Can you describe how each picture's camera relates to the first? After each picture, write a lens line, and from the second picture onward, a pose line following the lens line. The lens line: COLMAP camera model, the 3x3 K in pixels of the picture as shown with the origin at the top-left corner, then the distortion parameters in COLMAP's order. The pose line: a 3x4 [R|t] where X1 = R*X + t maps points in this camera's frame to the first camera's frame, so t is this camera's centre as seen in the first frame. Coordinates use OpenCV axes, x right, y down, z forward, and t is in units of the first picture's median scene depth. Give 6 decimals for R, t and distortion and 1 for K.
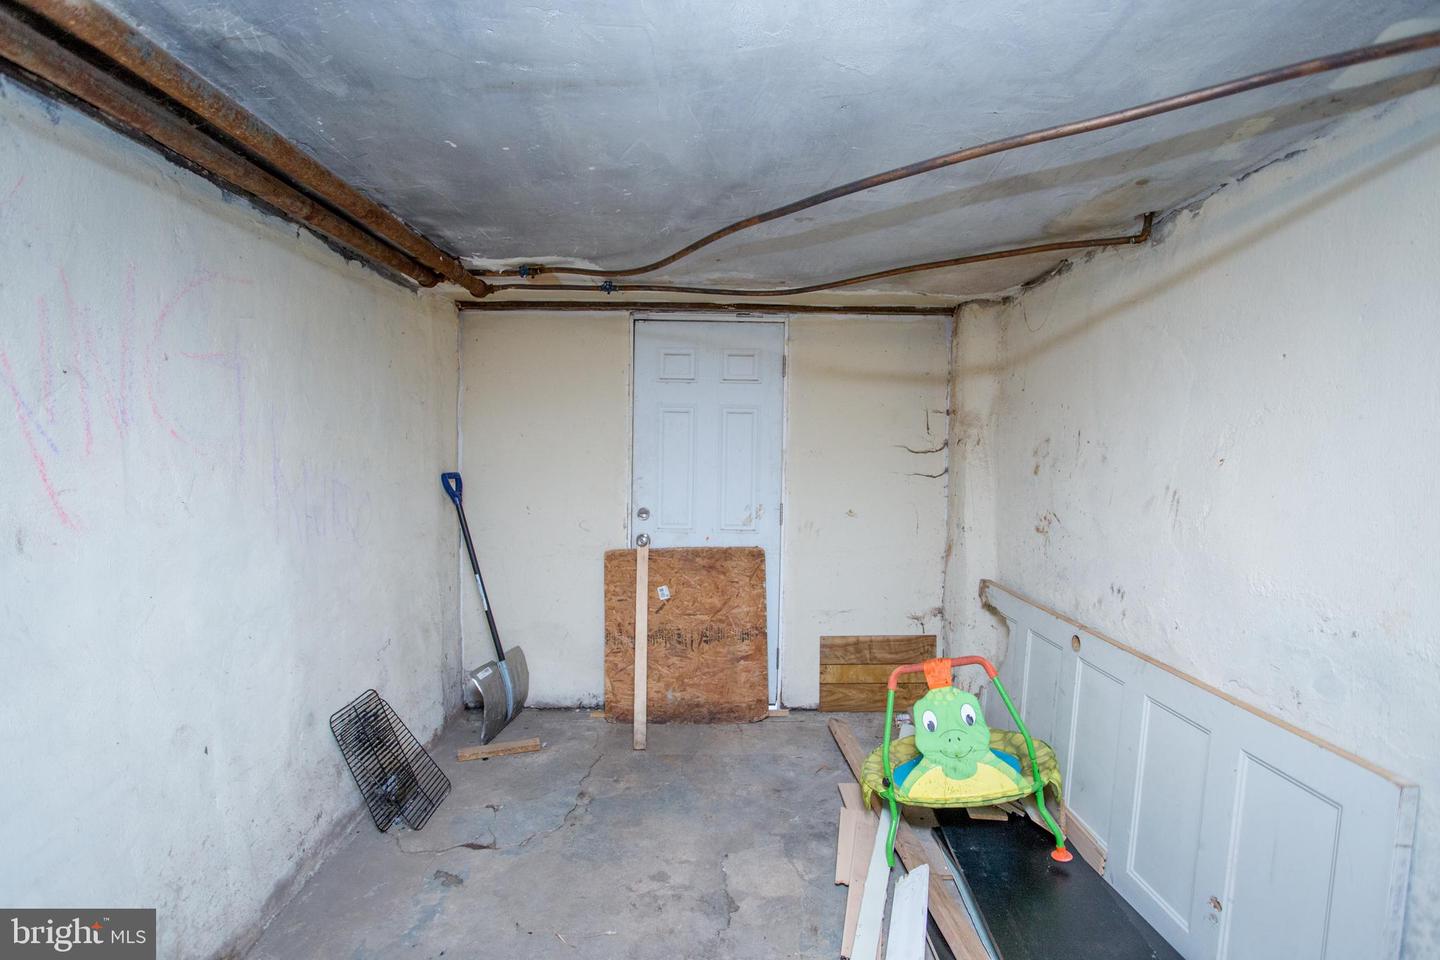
lens RADIAL K [[702.7, 0, 708.8], [0, 702.7, 479.5], [0, 0, 1]] dist [-0.065872, 0.028900]
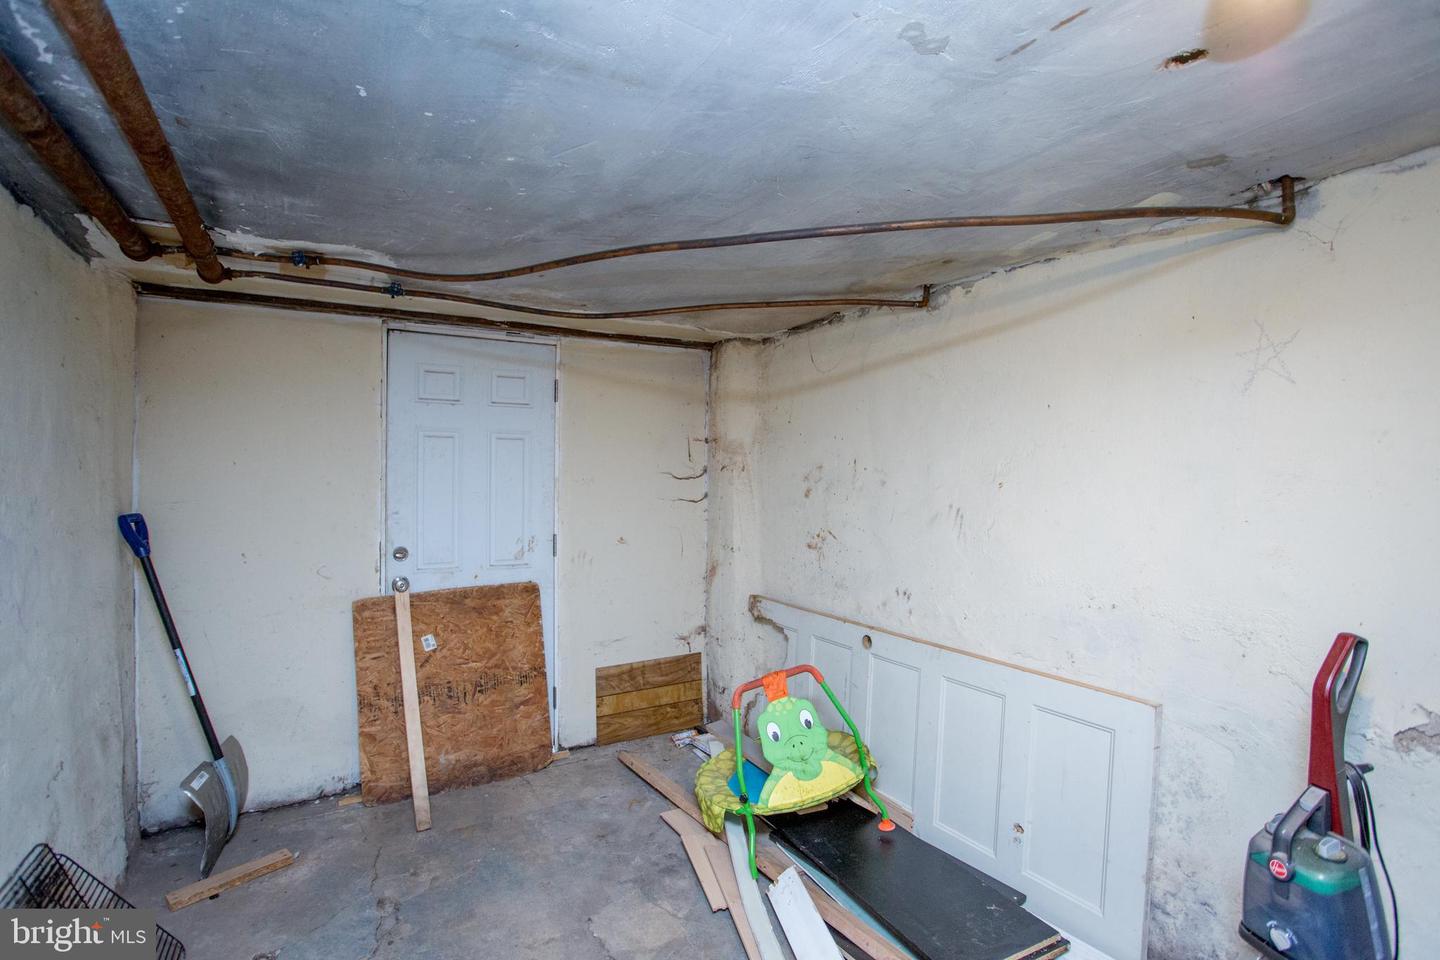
lens RADIAL K [[702.7, 0, 712.8], [0, 702.7, 479.4], [0, 0, 1]] dist [-0.065872, 0.028900]
pose [[0.863140, -0.012519, 0.504810, -0.225580], [0.029365, 0.999245, -0.025428, -0.011244], [-0.504111, 0.036772, 0.862856, 0.082661]]
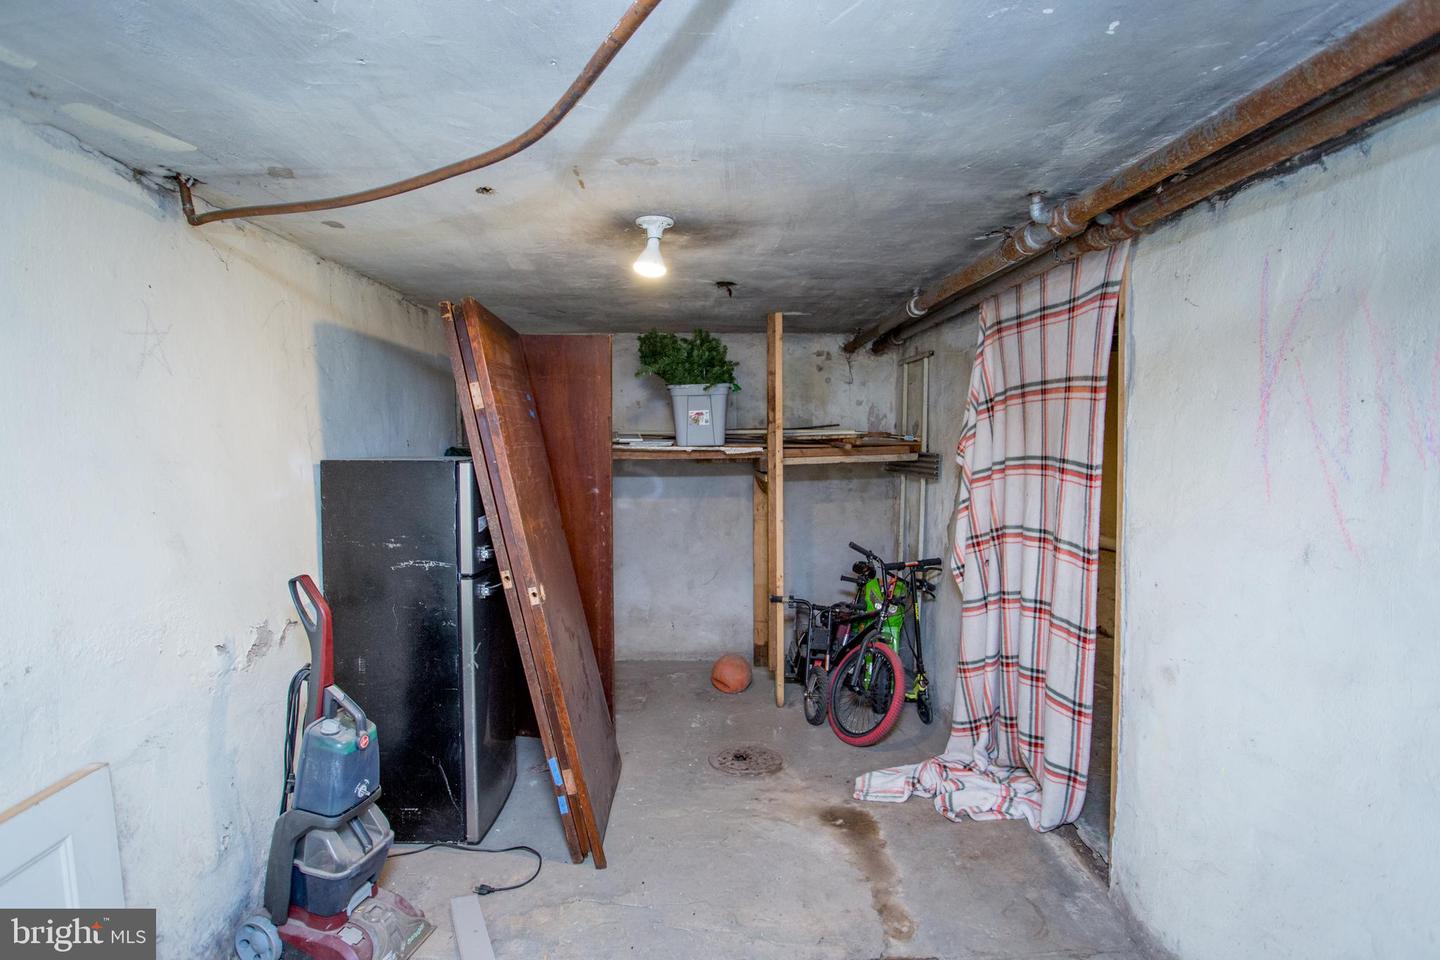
lens RADIAL K [[702.7, 0, 714.6], [0, 702.7, 477.6], [0, 0, 1]] dist [-0.065872, 0.028900]
pose [[-0.999644, -0.001420, -0.026641, 0.014115], [-0.004318, 0.994027, 0.109047, -0.066683], [0.026327, 0.109123, -0.993680, 0.896998]]
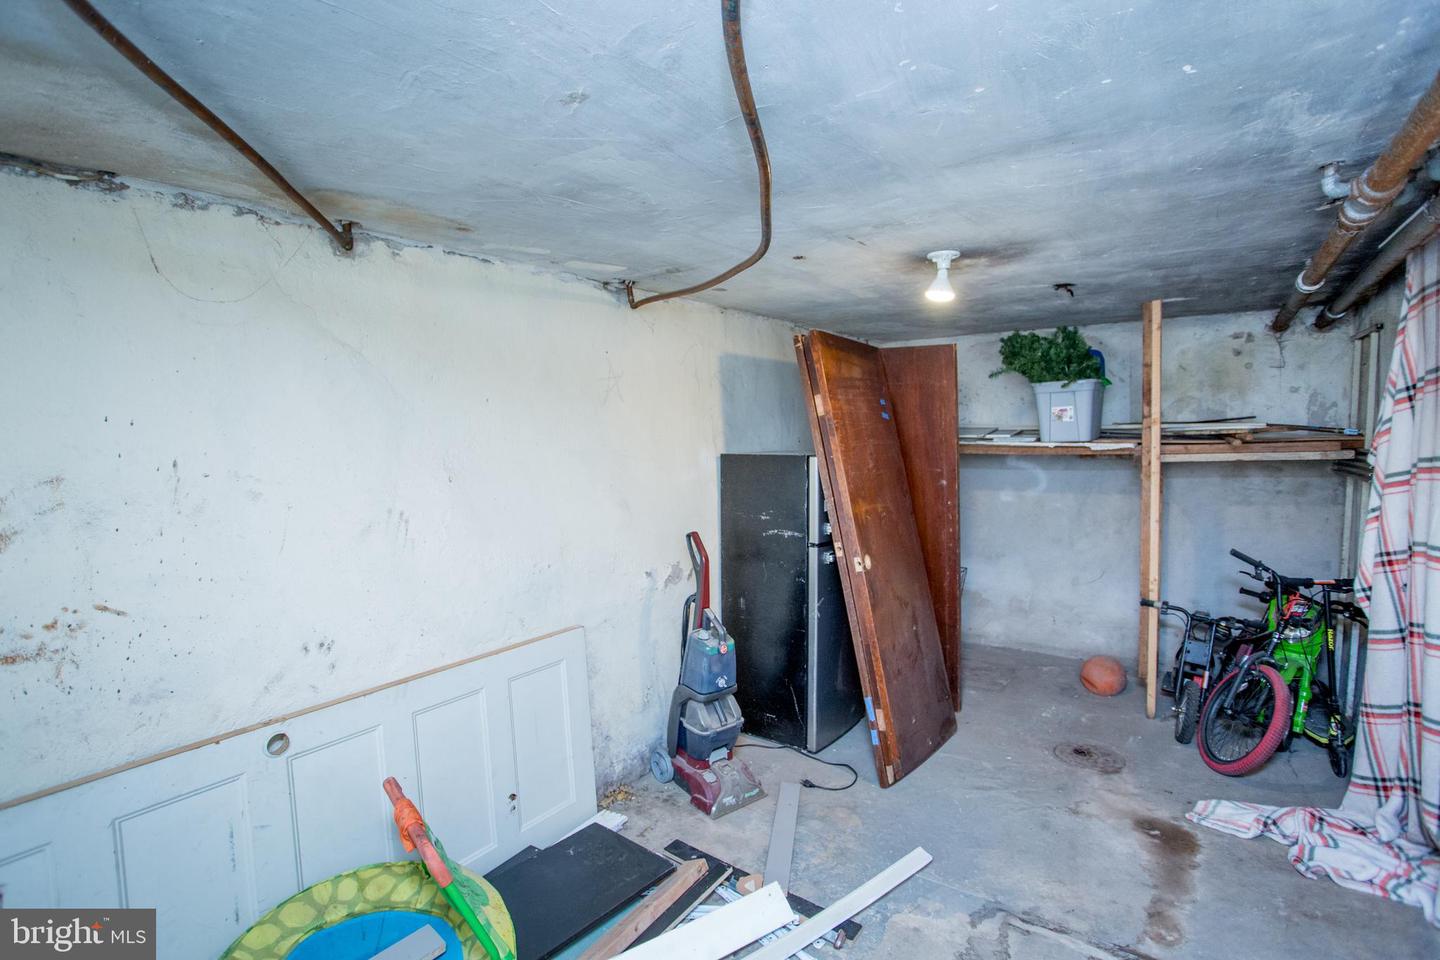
lens RADIAL K [[702.7, 0, 716.5], [0, 702.7, 481.9], [0, 0, 1]] dist [-0.065872, 0.028900]
pose [[-0.808756, -0.034345, 0.587141, -0.216266], [0.042860, 0.992198, 0.117076, -0.086499], [-0.586581, 0.119851, -0.800974, 1.015305]]
